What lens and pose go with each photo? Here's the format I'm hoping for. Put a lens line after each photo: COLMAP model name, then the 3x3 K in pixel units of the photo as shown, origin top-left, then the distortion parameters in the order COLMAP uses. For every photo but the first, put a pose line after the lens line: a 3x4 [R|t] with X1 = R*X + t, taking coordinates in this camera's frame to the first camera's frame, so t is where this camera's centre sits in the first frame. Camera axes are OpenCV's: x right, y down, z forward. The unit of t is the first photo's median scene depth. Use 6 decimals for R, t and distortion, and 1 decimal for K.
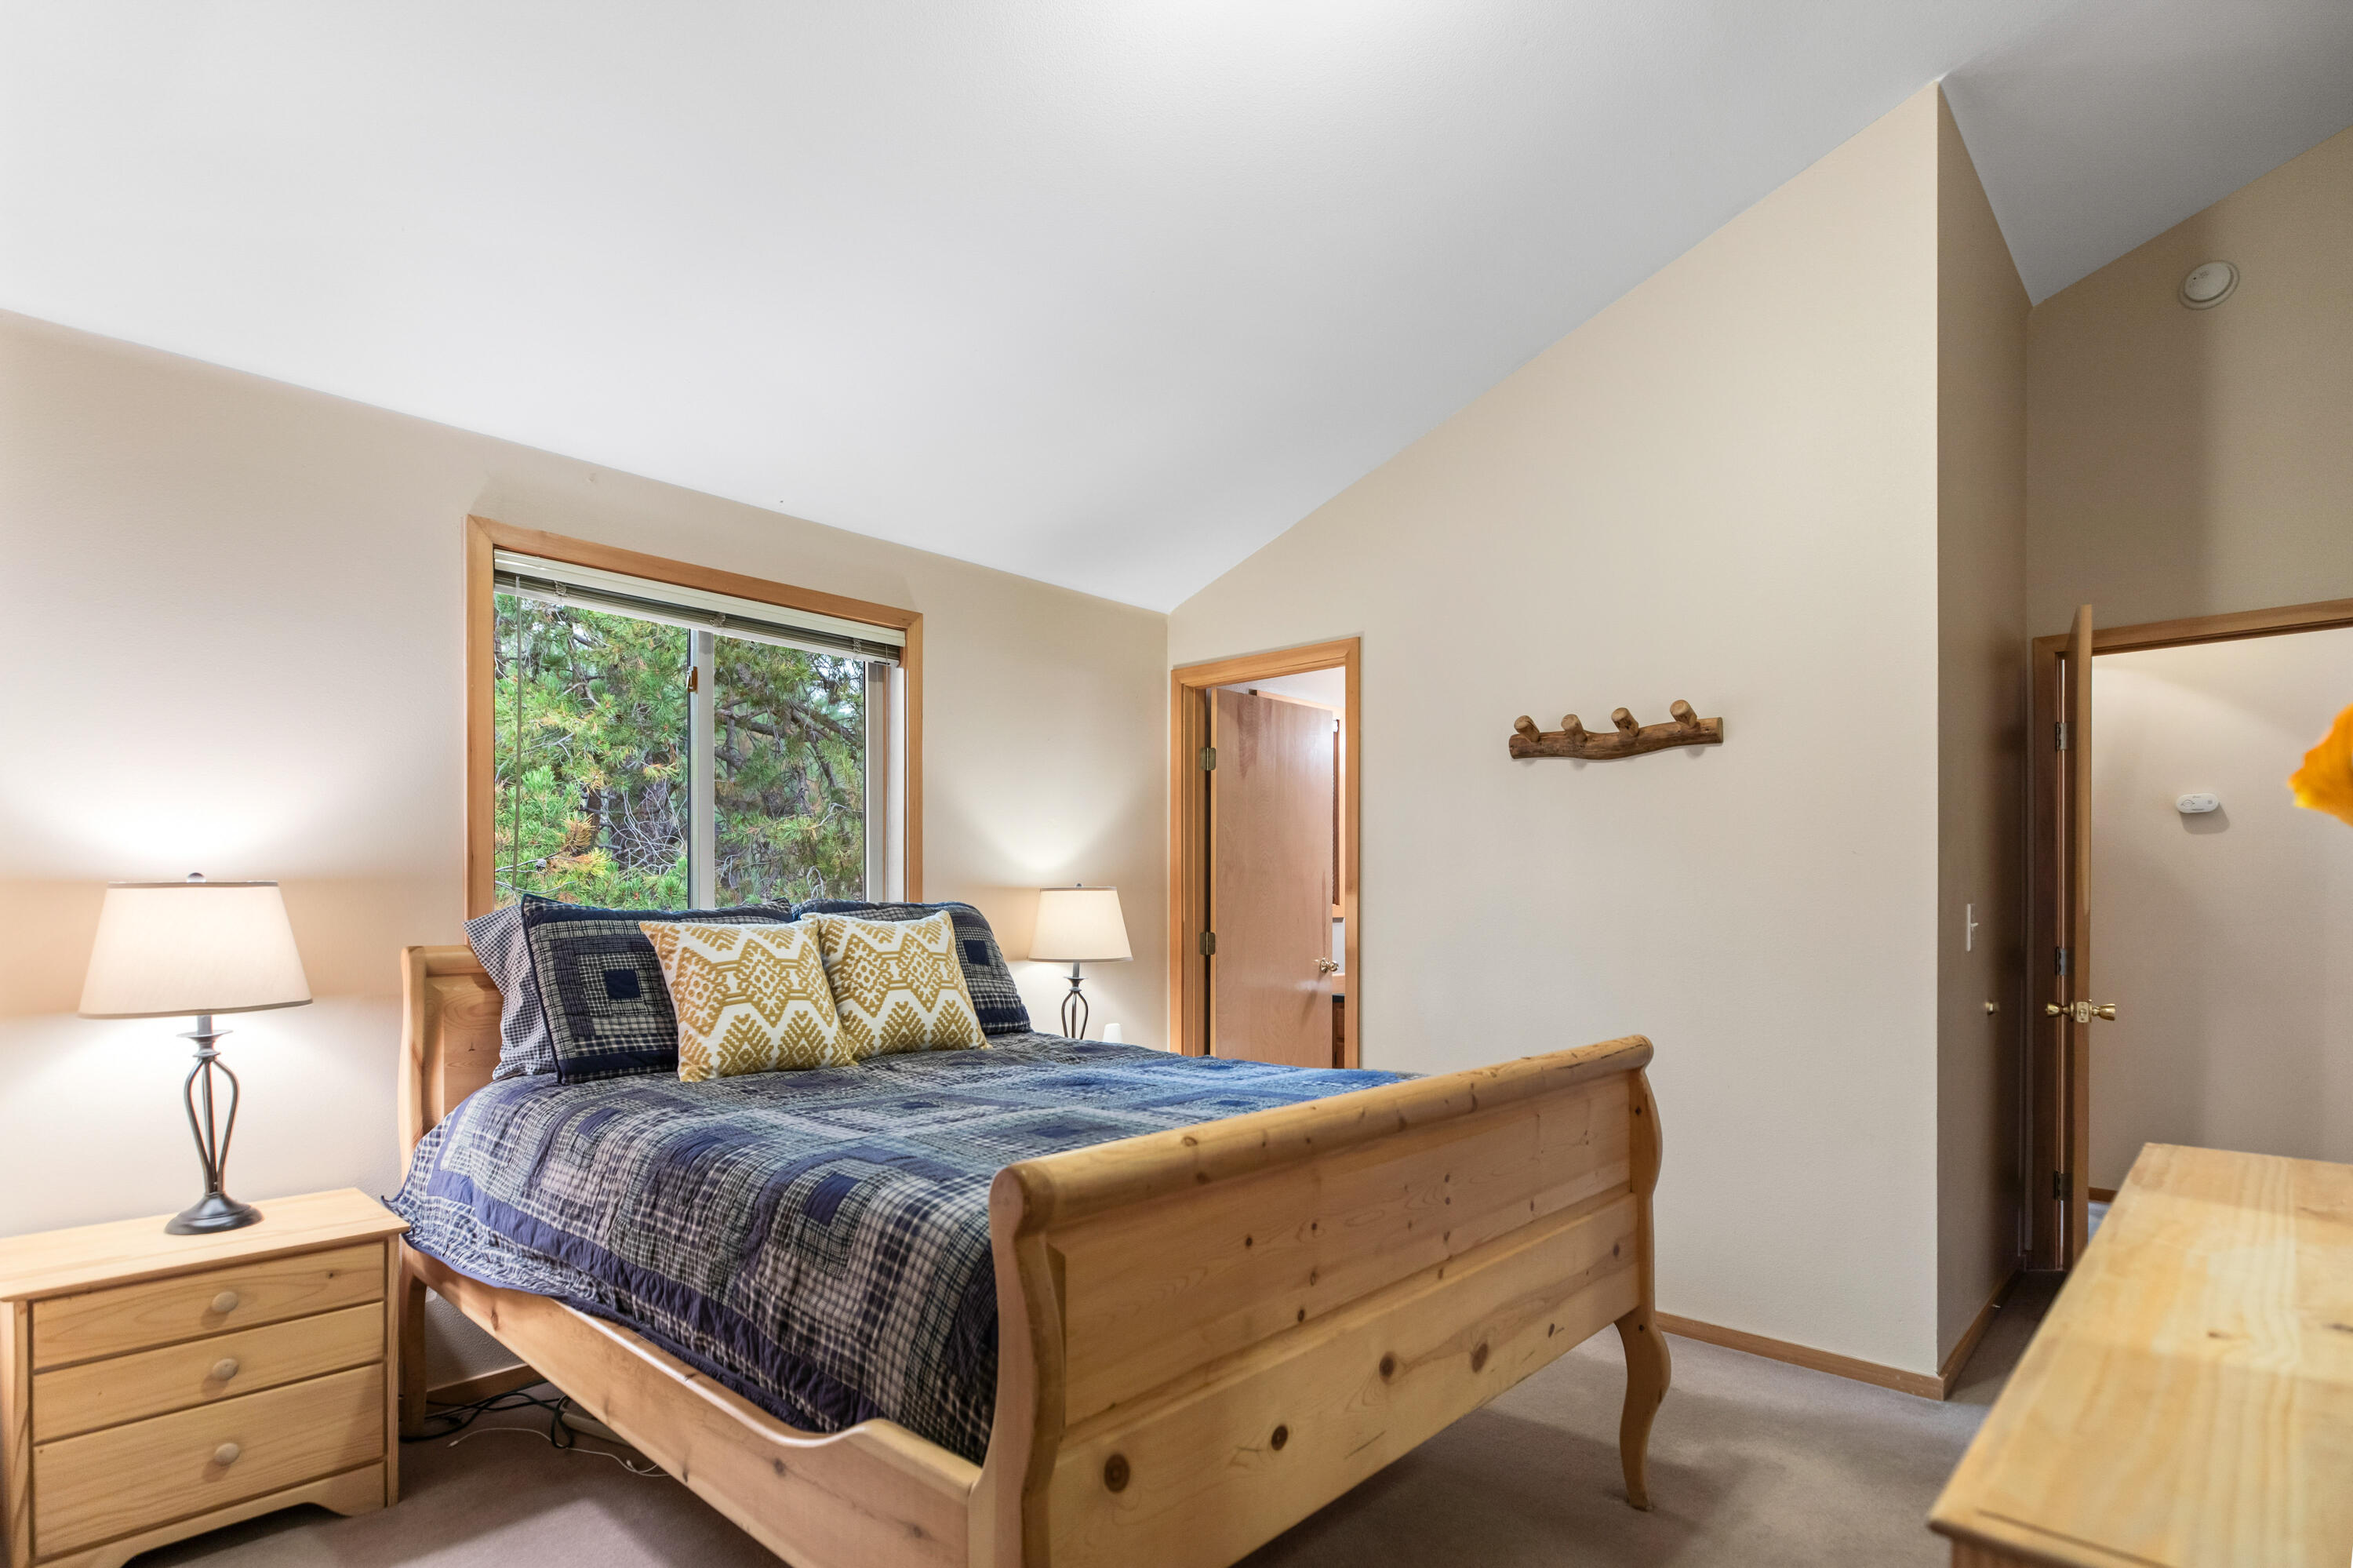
lens RADIAL K [[1172.1, 0, 1114.3], [0, 1172.1, 903.2], [0, 0, 1]] dist [-0.001849, -0.000049]
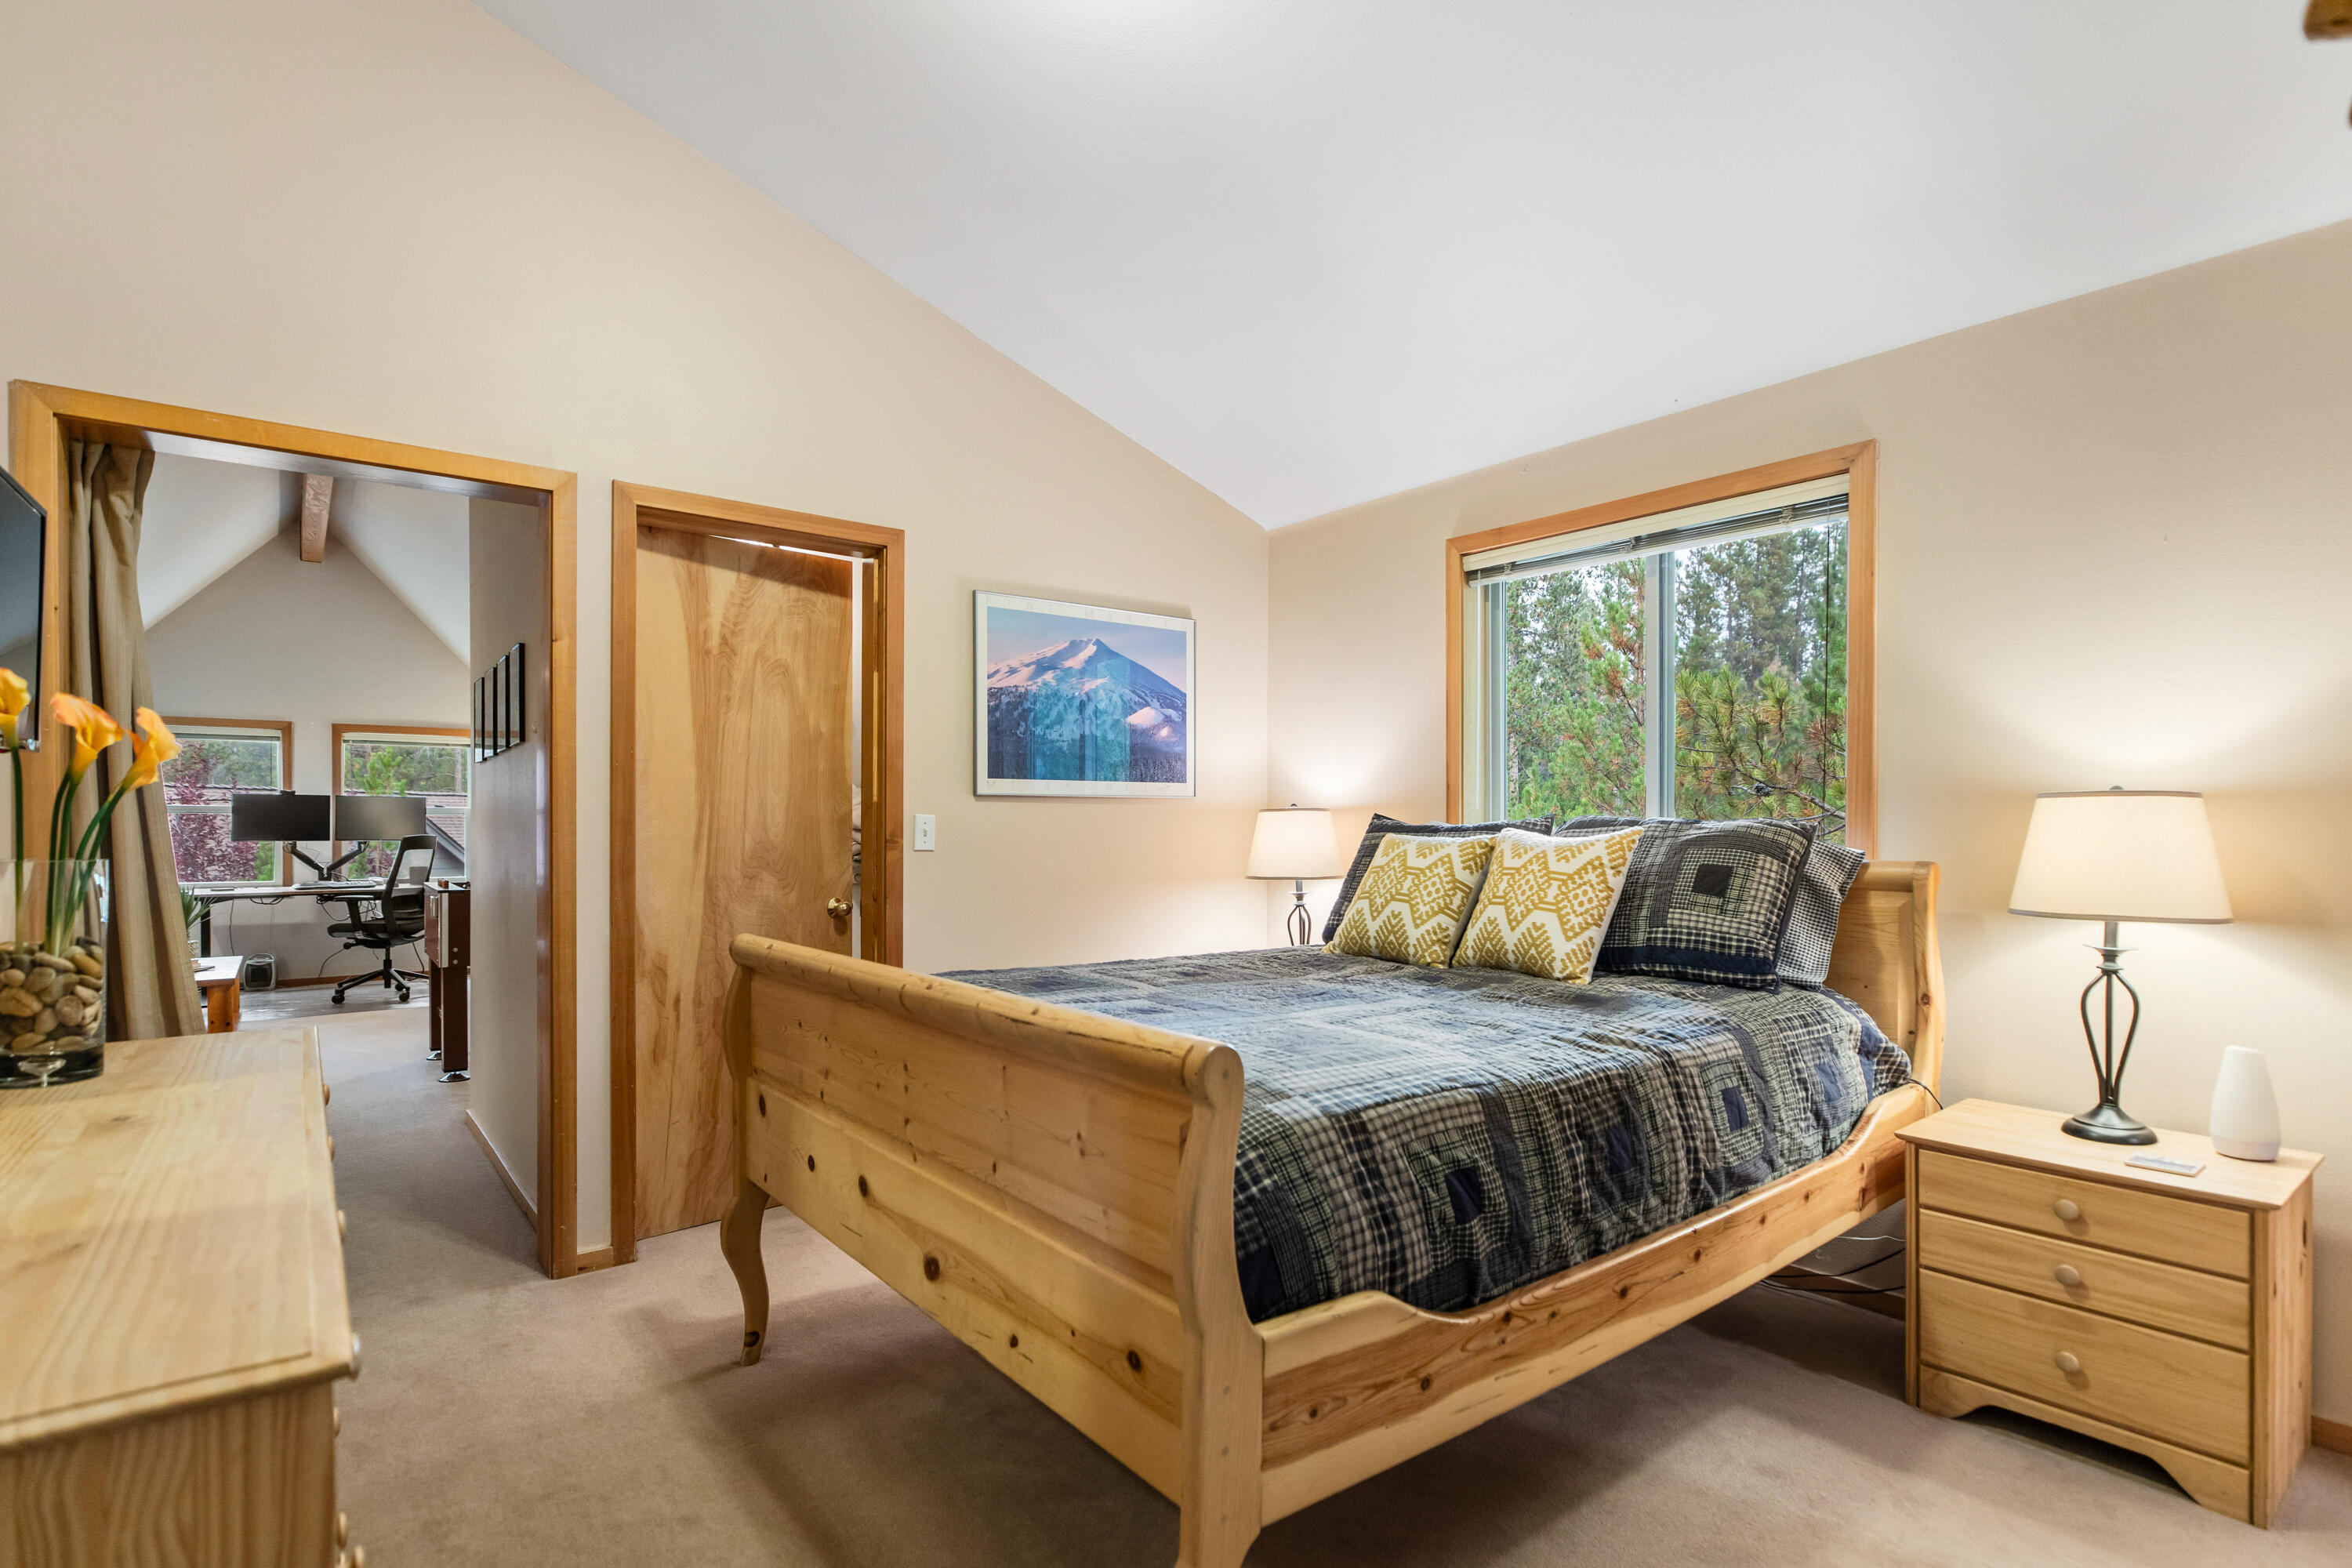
lens RADIAL K [[1149.9, 0, 1171.0], [0, 1149.9, 777.7], [0, 0, 1]] dist [-0.004498, -0.000112]
pose [[-0.132889, -0.035044, -0.990511, 0.329274], [0.002916, 0.999357, -0.035748, -0.001623], [0.991127, -0.007639, -0.132702, 0.341076]]
